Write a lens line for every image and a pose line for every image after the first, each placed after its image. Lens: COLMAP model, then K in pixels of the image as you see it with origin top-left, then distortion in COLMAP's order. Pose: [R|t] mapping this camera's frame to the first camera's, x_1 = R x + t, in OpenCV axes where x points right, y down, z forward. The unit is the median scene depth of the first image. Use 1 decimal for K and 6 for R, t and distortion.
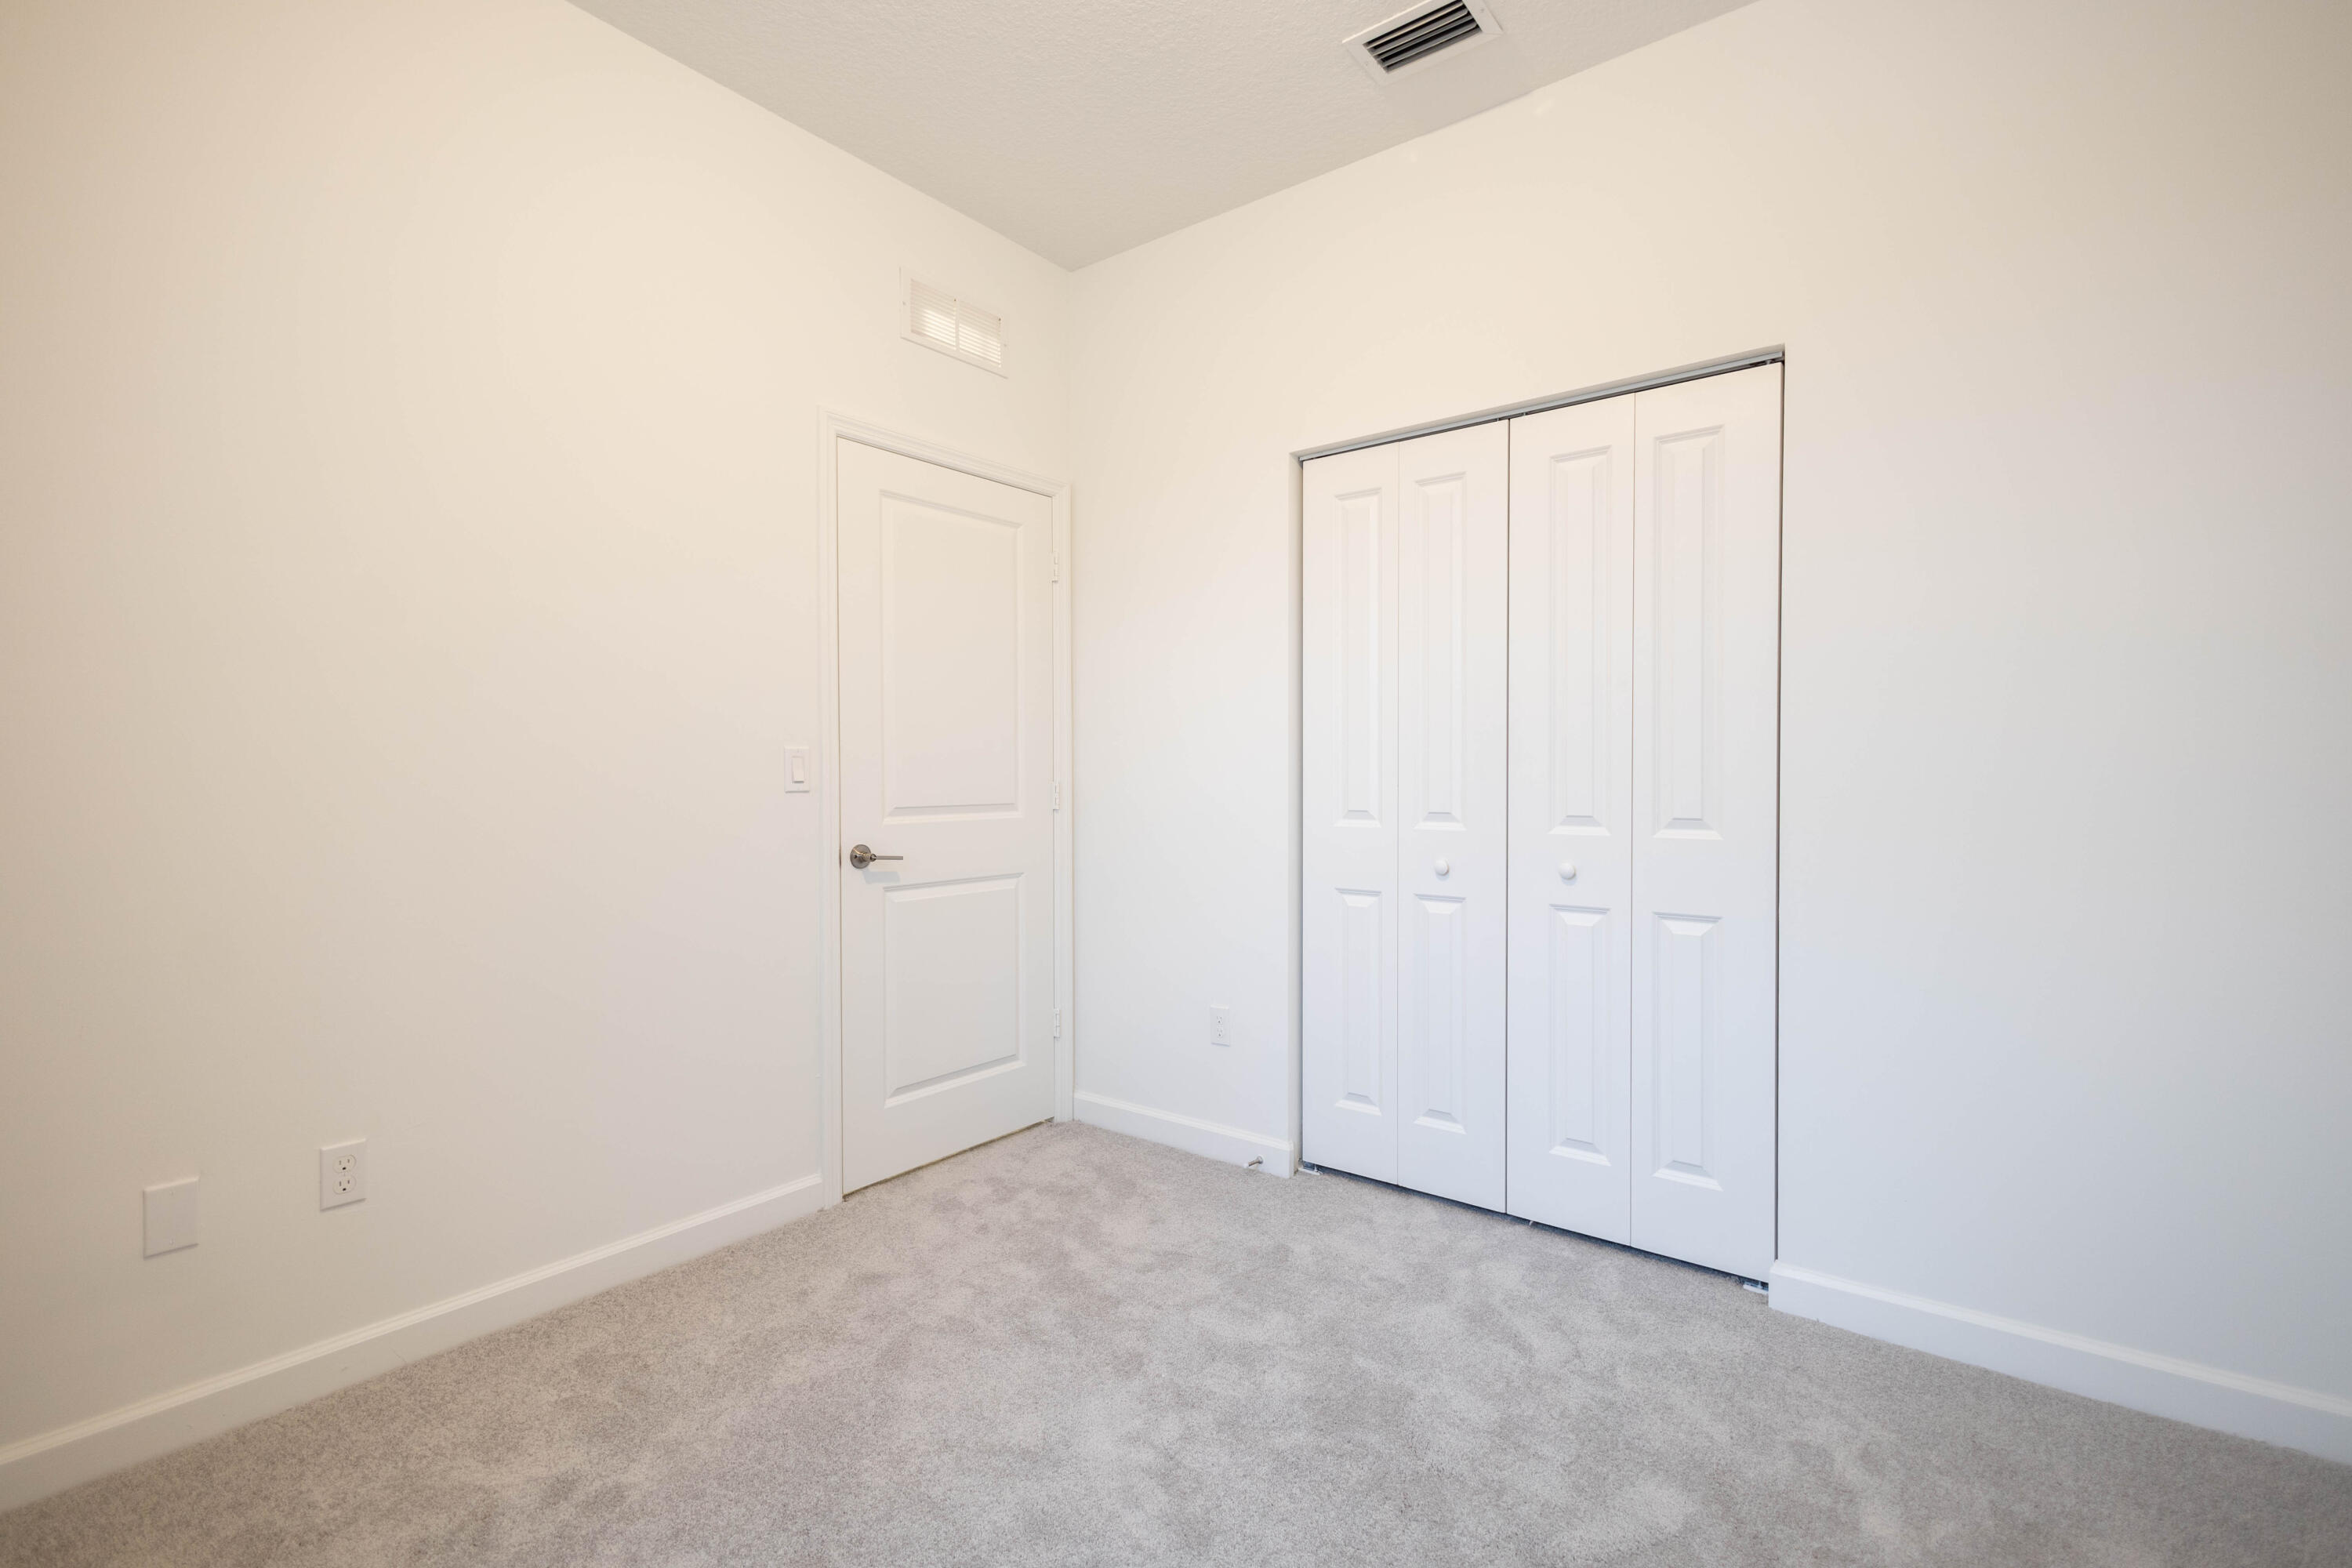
lens RADIAL K [[980.0, 0, 1180.0], [0, 980.0, 778.2], [0, 0, 1]] dist [0.014425, 0.000027]
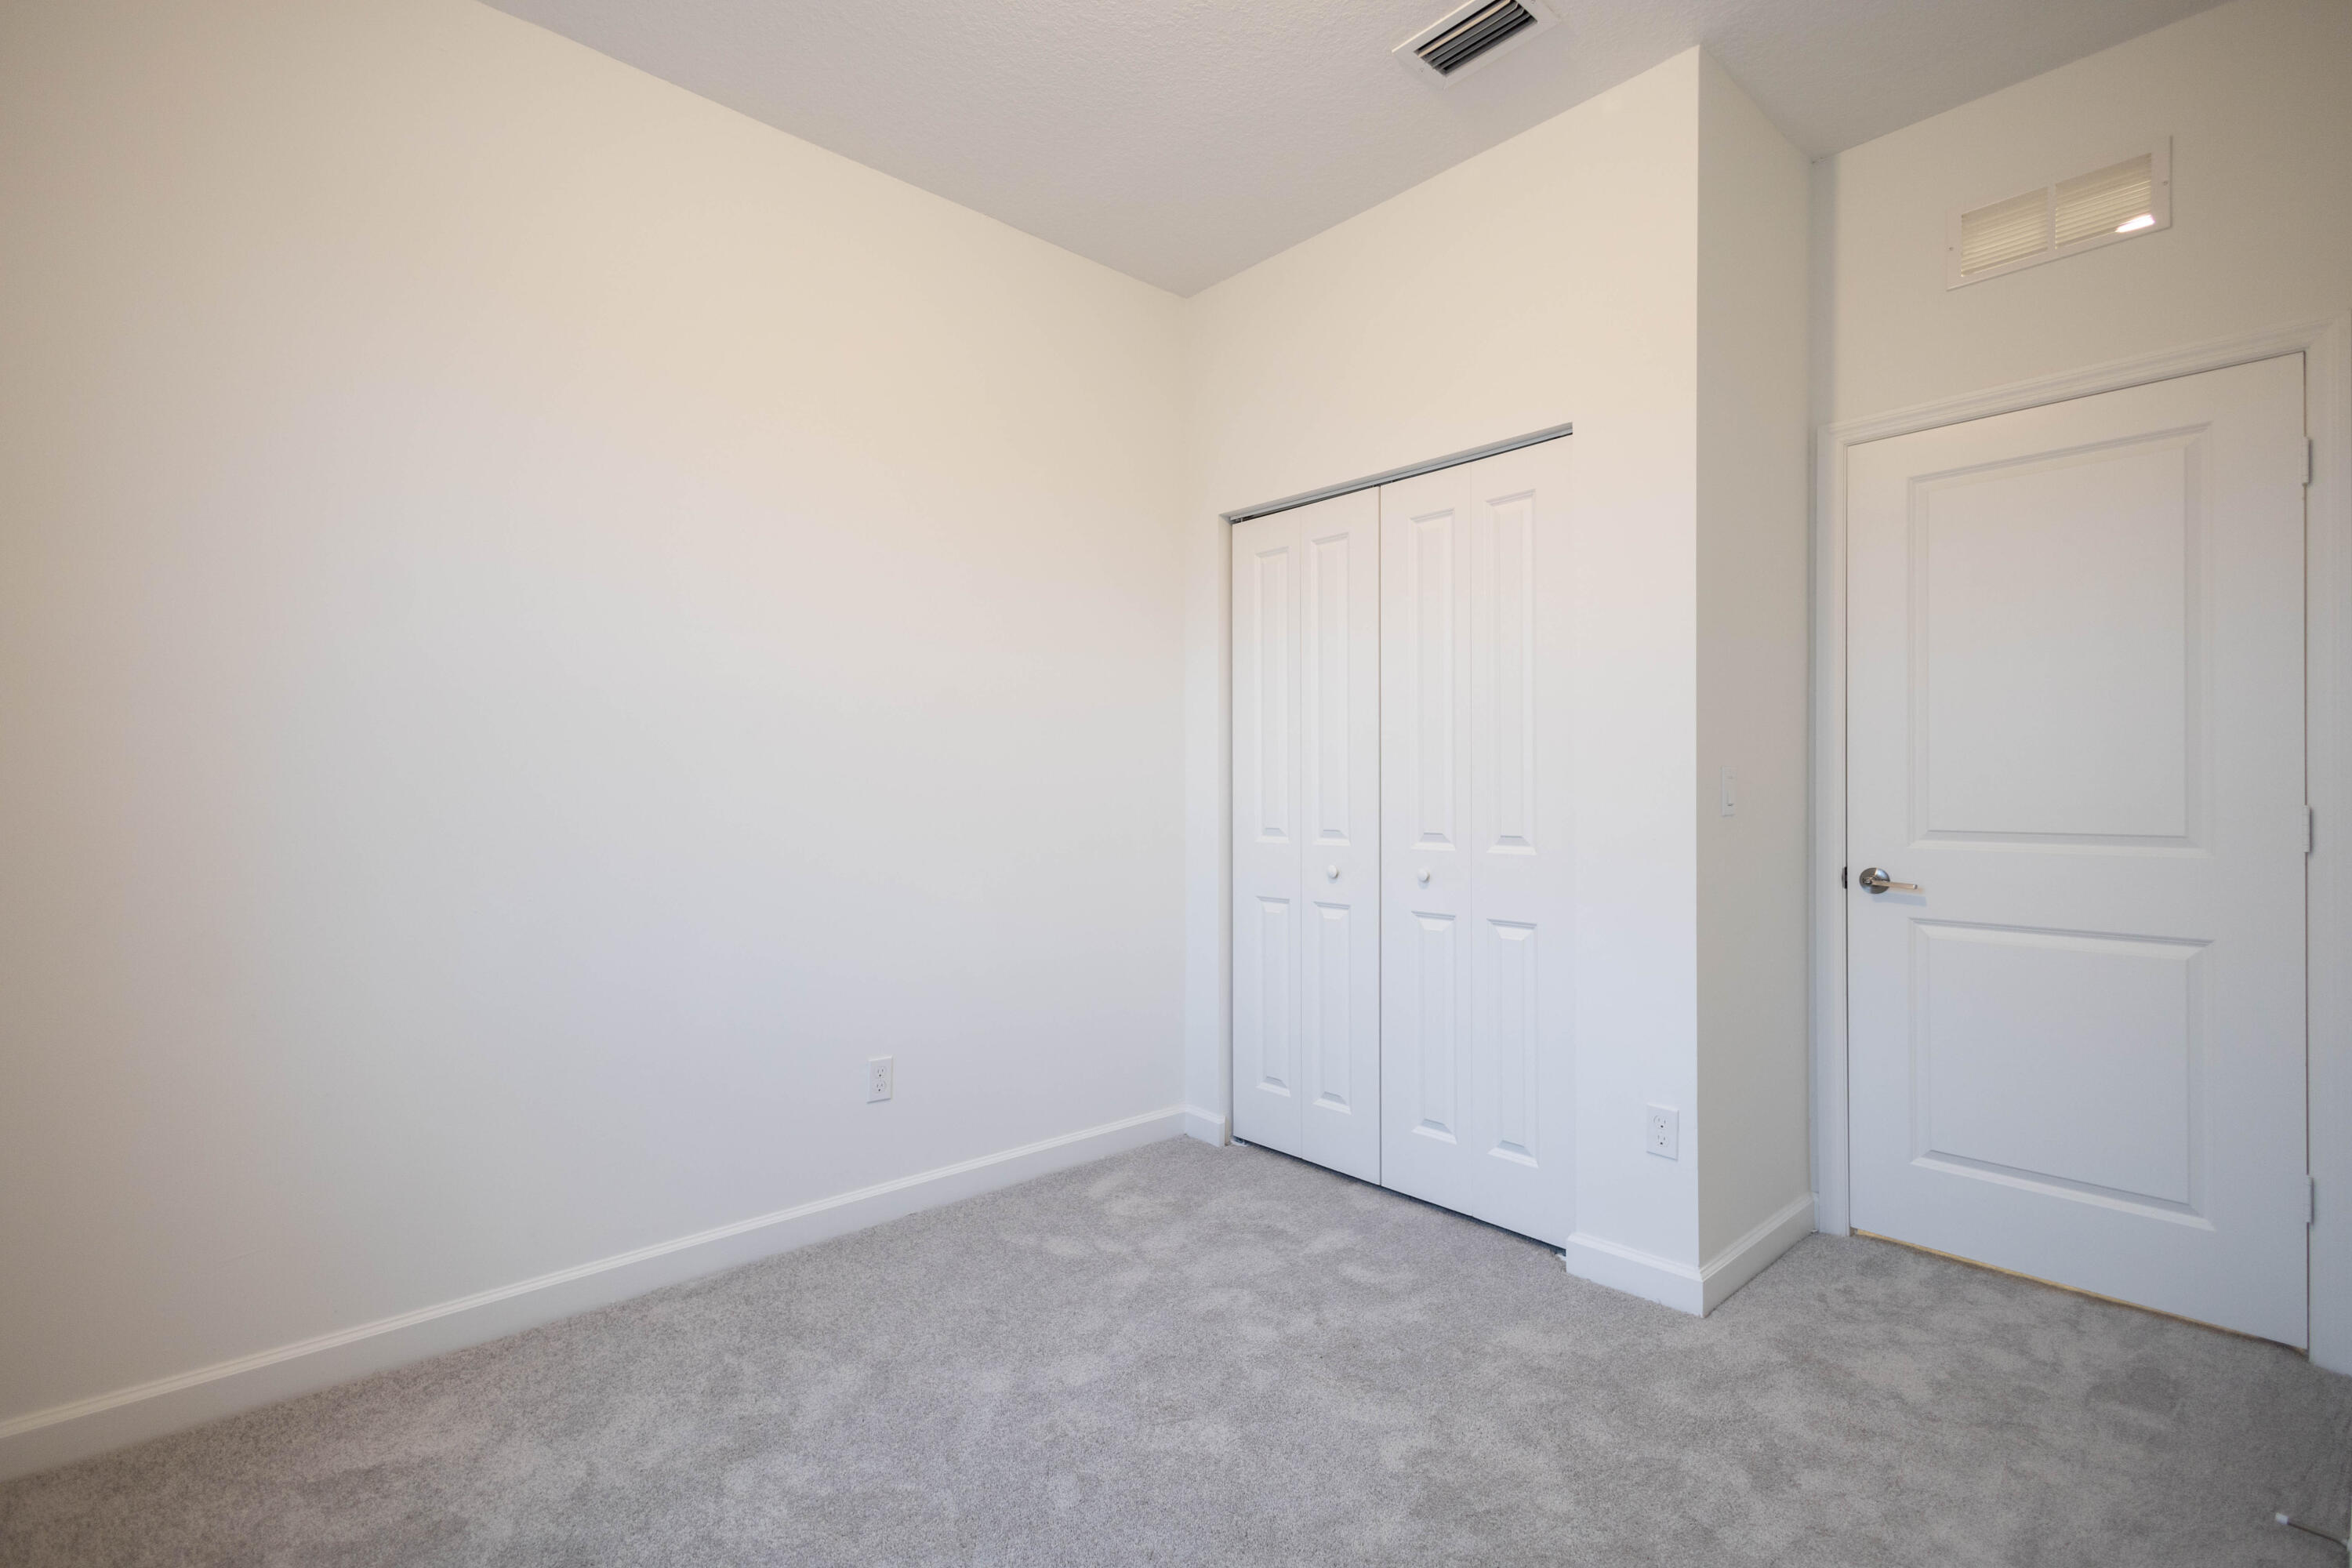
lens RADIAL K [[1086.2, 0, 1176.0], [0, 1086.2, 784.0], [0, 0, 1]] dist [0.014978, -0.000444]
pose [[0.972499, 0.001974, -0.232897, 0.329965], [-0.005540, 0.999877, -0.014657, 0.001219], [0.232840, 0.015544, 0.972391, -0.232431]]
